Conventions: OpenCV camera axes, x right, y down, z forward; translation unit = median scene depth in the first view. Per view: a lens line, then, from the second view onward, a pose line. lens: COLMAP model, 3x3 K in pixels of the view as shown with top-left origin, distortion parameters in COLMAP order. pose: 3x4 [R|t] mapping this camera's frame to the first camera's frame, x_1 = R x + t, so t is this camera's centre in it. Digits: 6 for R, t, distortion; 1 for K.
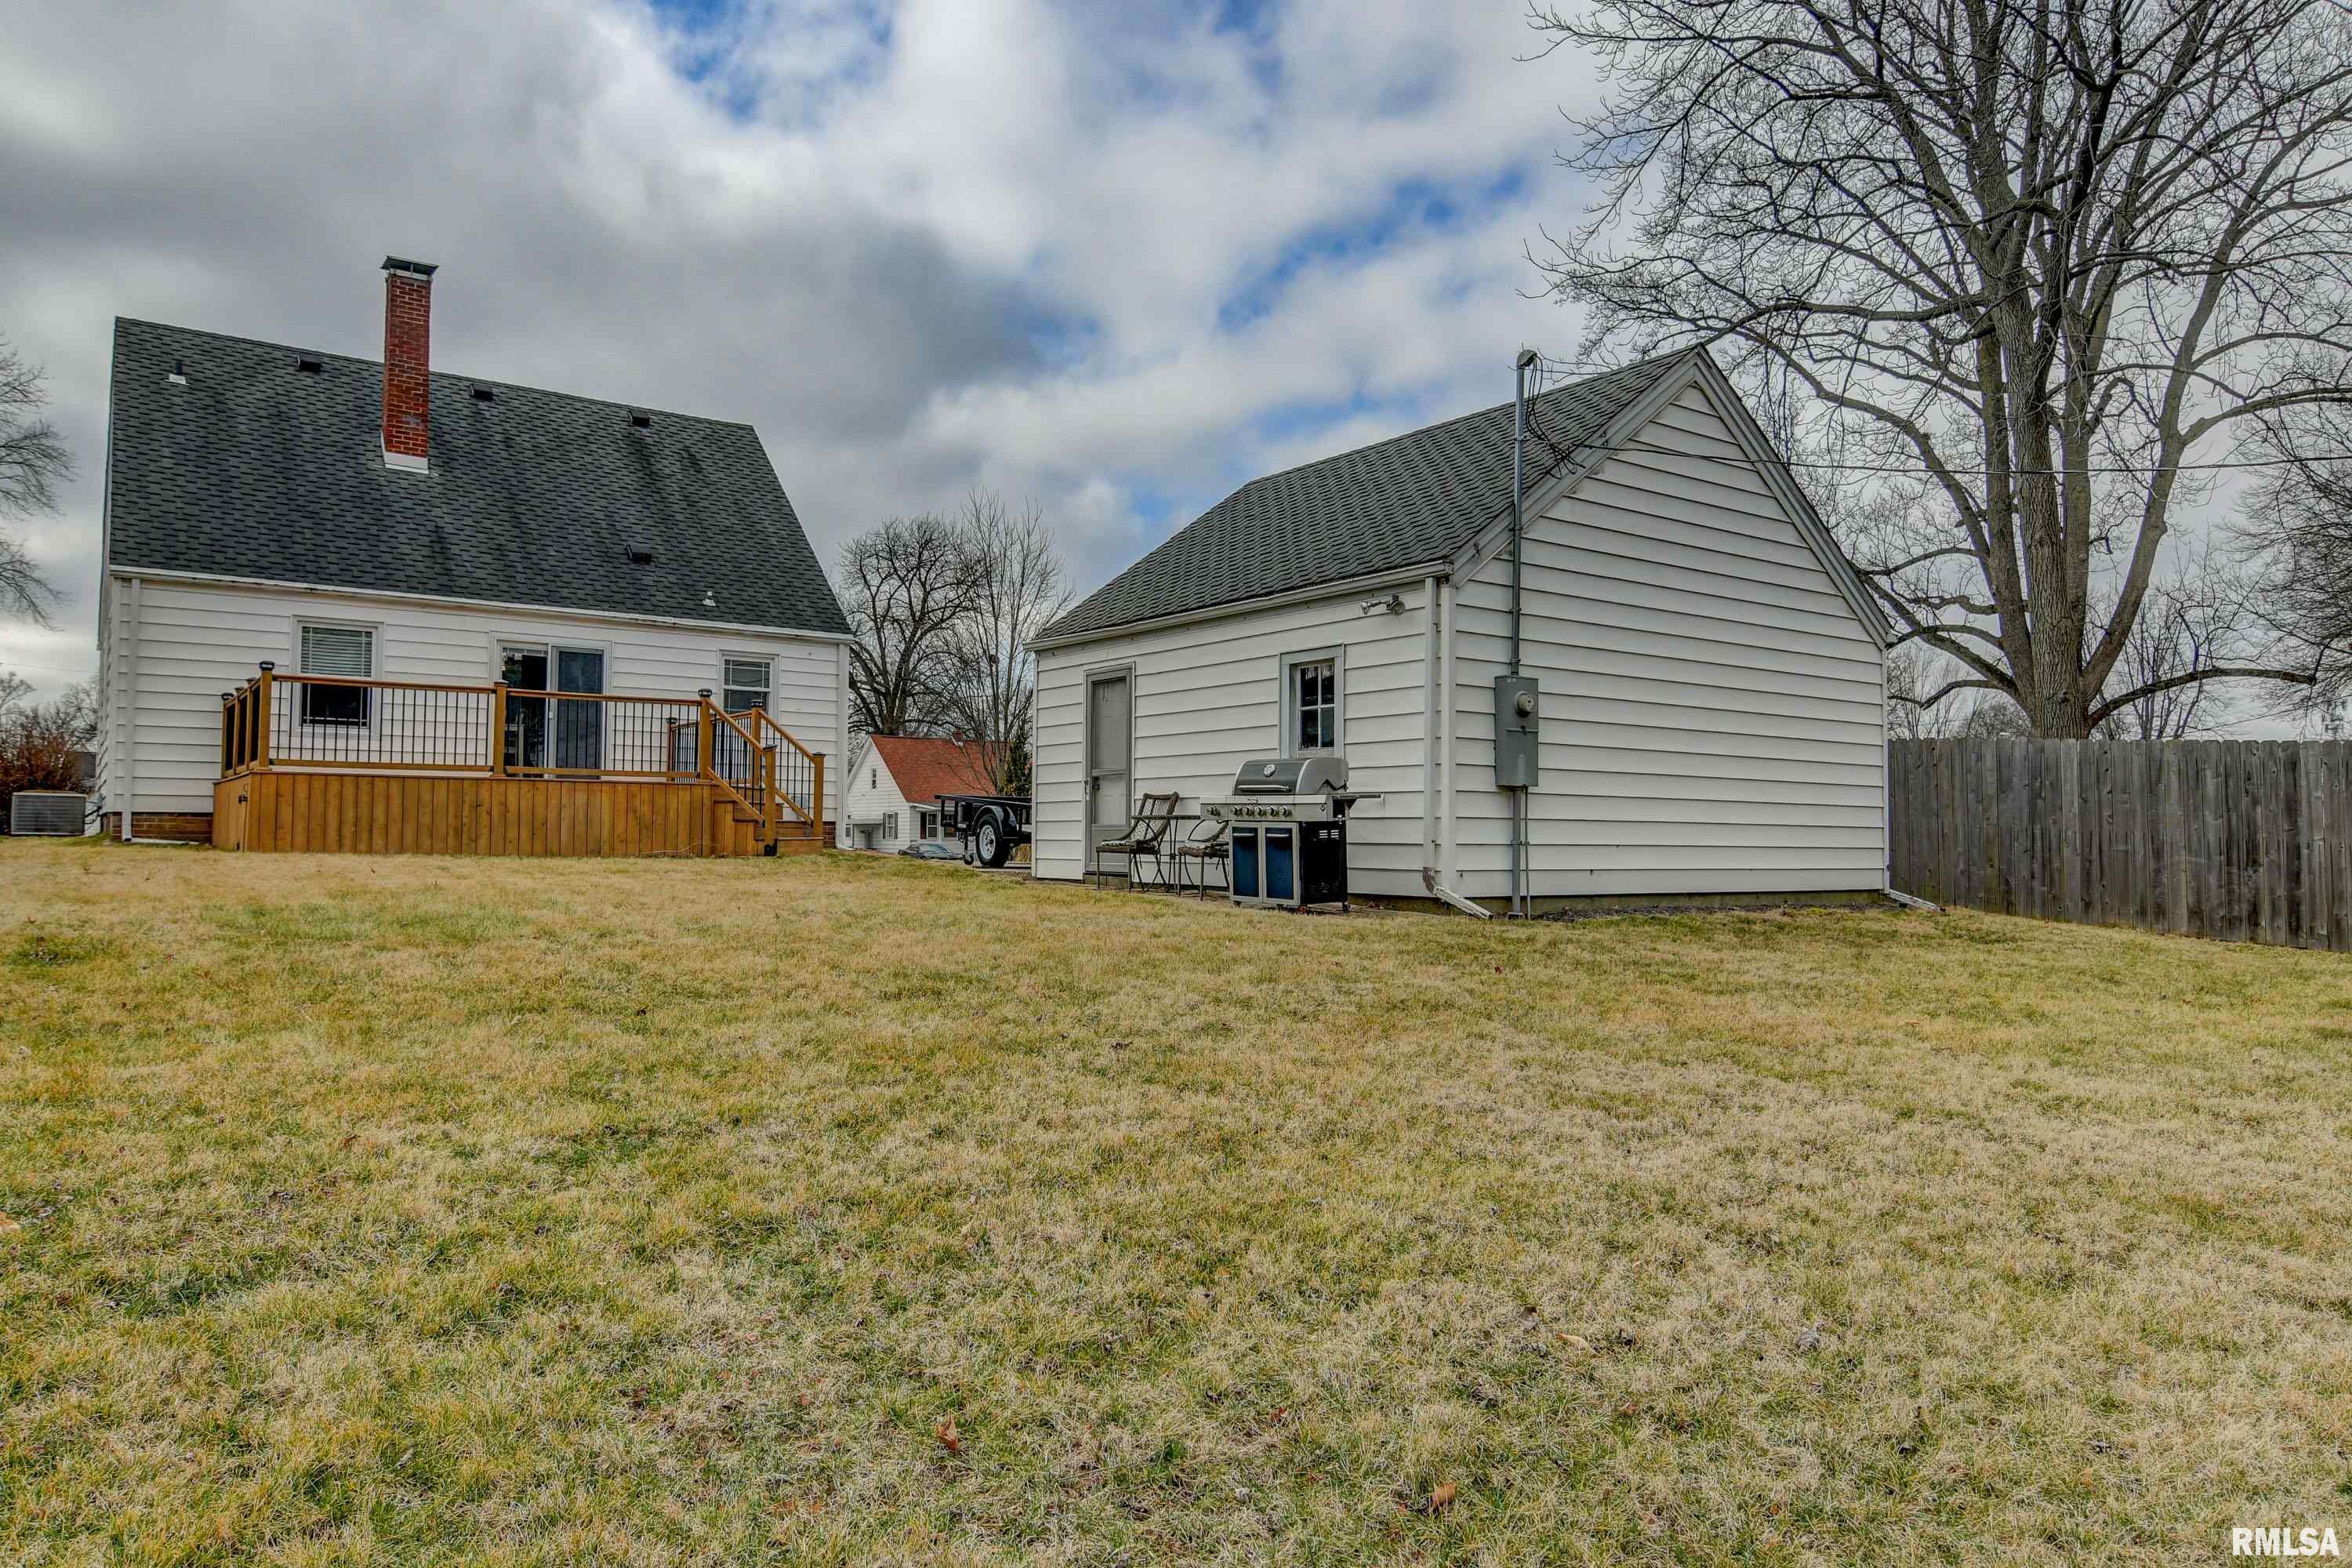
lens RADIAL K [[1407.7, 0, 1176.0], [0, 1407.7, 784.0], [0, 0, 1]] dist [0.000468, 0.000064]
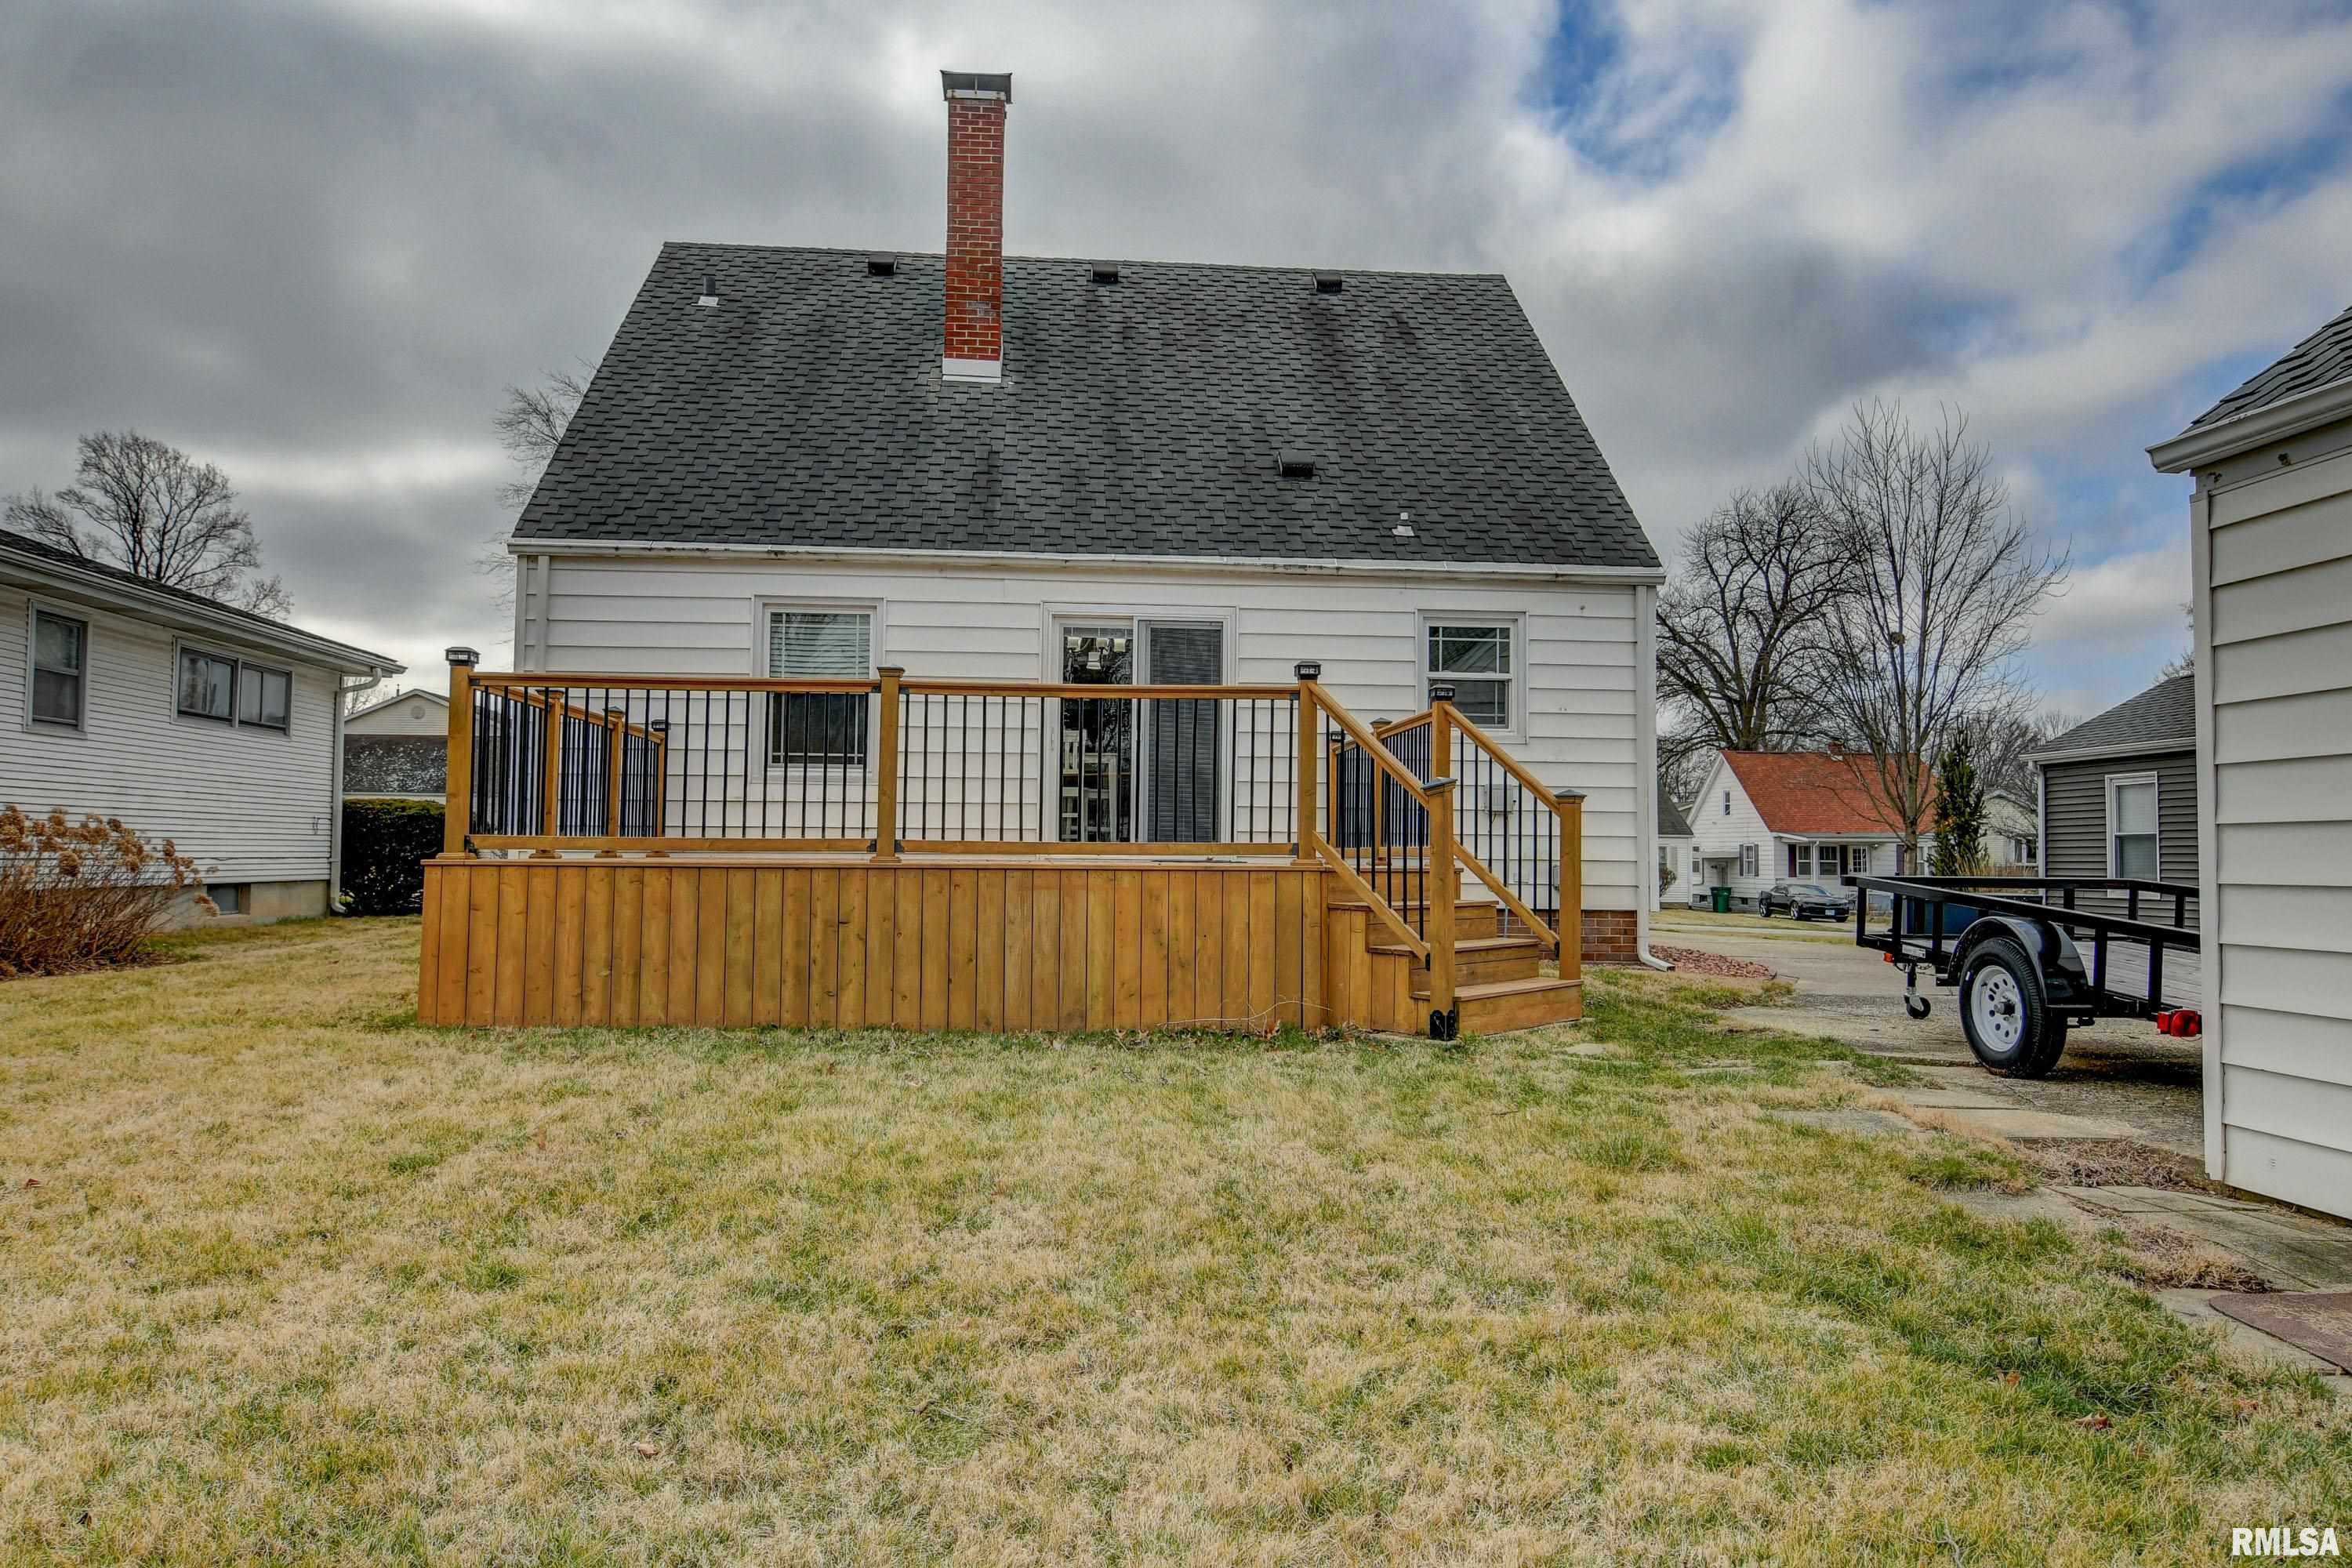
lens RADIAL K [[1407.7, 0, 1176.0], [0, 1407.7, 784.0], [0, 0, 1]] dist [0.000468, 0.000064]
pose [[0.832409, -0.022680, -0.553698, -0.092918], [0.014649, 0.999714, -0.018926, -0.015584], [0.553969, 0.007643, 0.832502, 0.477183]]
